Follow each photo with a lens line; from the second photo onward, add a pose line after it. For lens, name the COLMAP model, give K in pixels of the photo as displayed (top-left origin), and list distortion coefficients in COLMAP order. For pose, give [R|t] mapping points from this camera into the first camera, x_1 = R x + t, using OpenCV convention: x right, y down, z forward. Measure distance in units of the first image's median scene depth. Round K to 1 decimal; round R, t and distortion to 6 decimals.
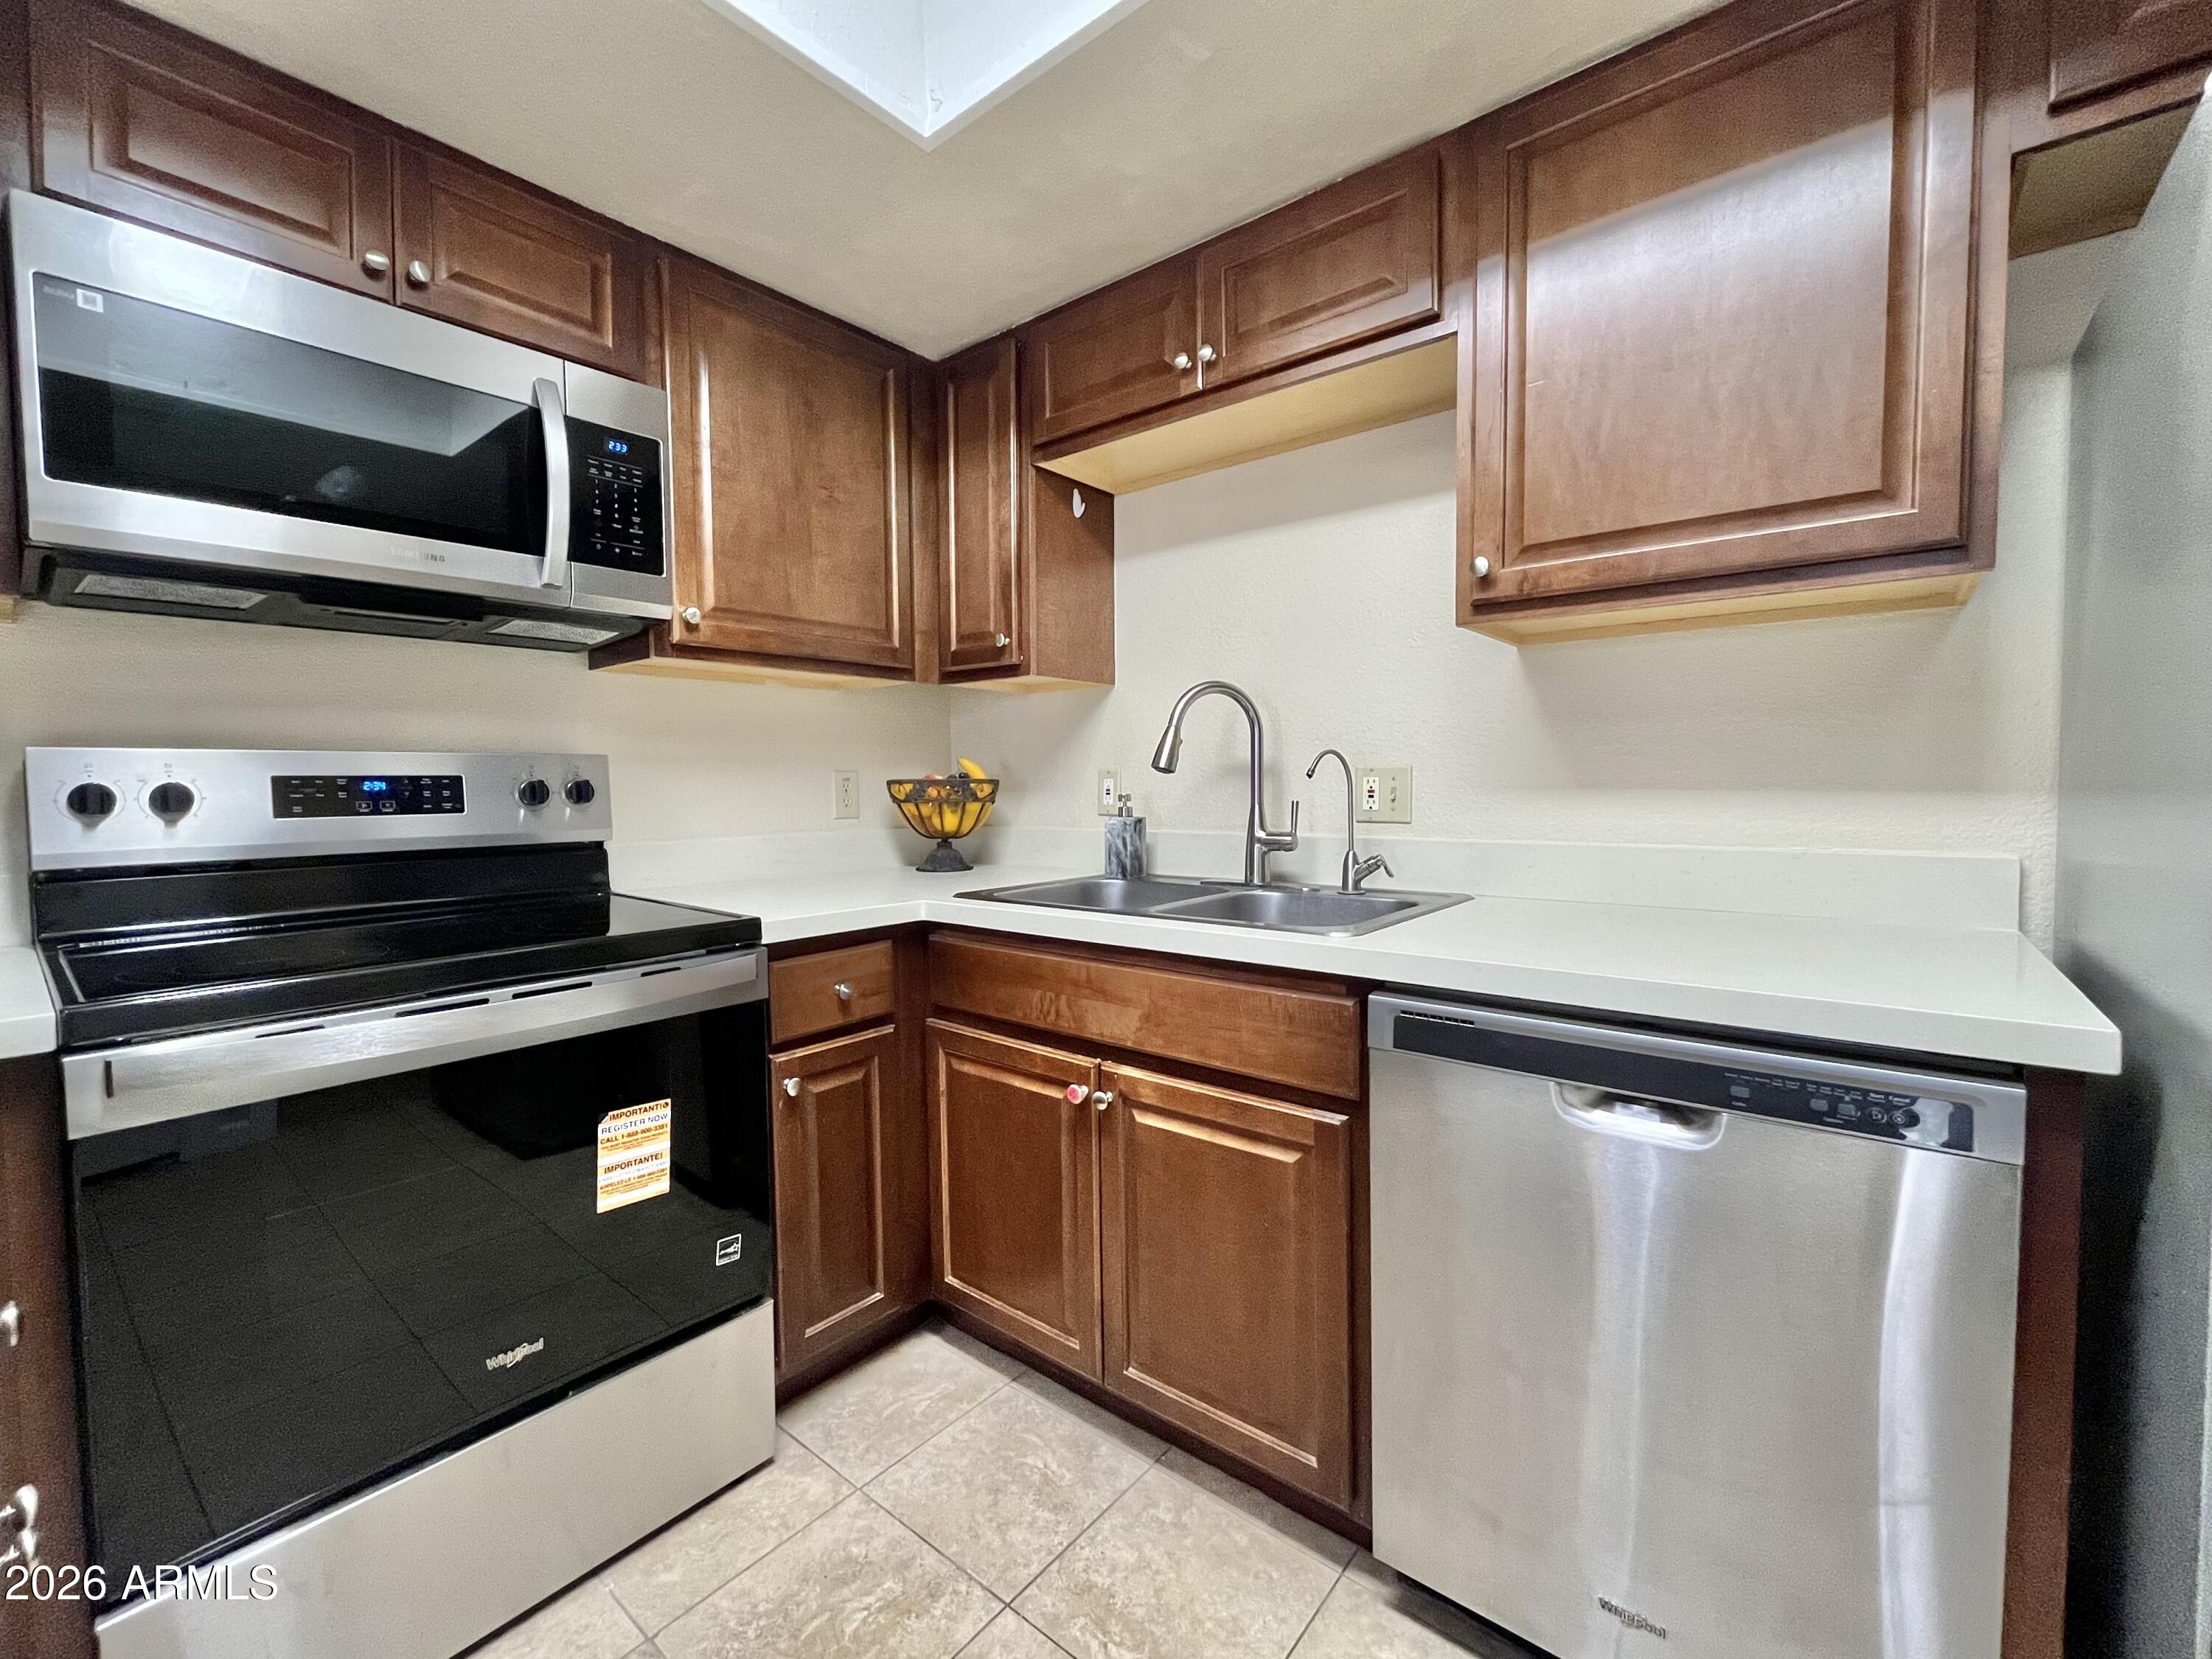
lens RADIAL K [[917.9, 0, 1099.6], [0, 917.9, 819.5], [0, 0, 1]] dist [-0.001477, -0.000480]
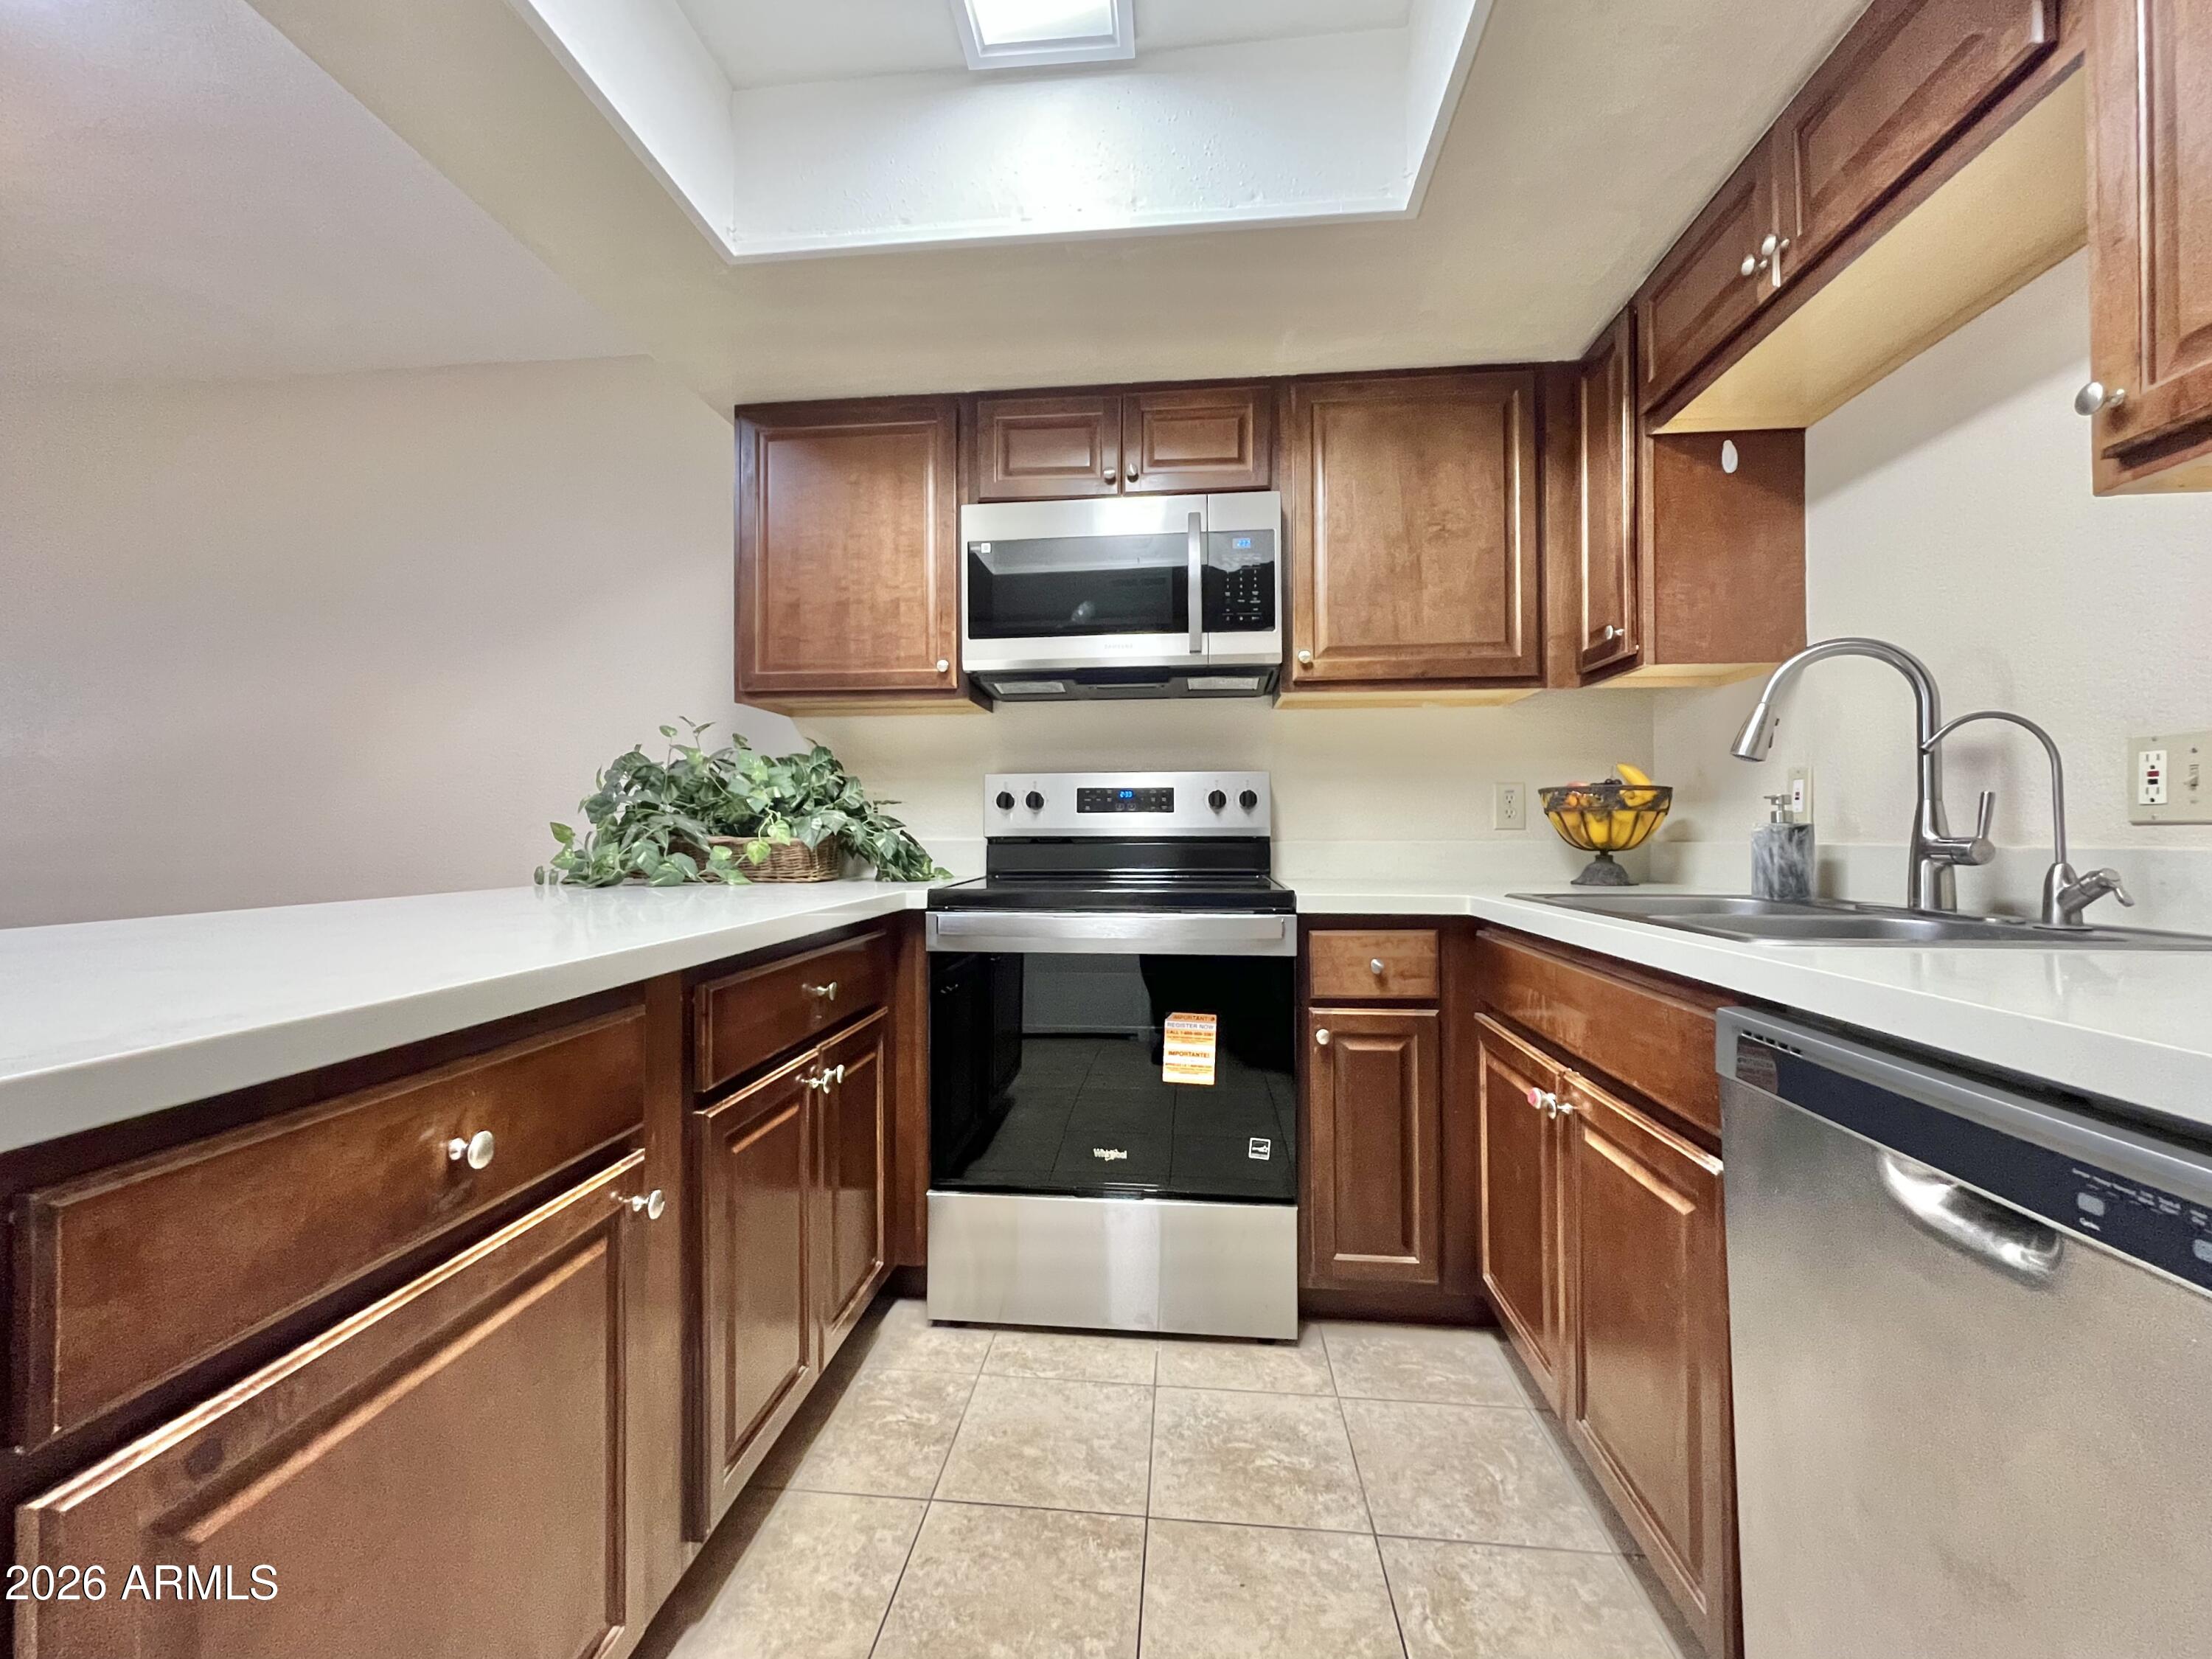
lens RADIAL K [[920.8, 0, 1098.4], [0, 920.8, 818.9], [0, 0, 1]] dist [-0.001081, -0.000363]
pose [[0.555522, -0.004311, -0.831491, 0.463686], [-0.037746, 0.998825, -0.030397, 0.051002], [0.830645, 0.048271, 0.554707, 0.072623]]
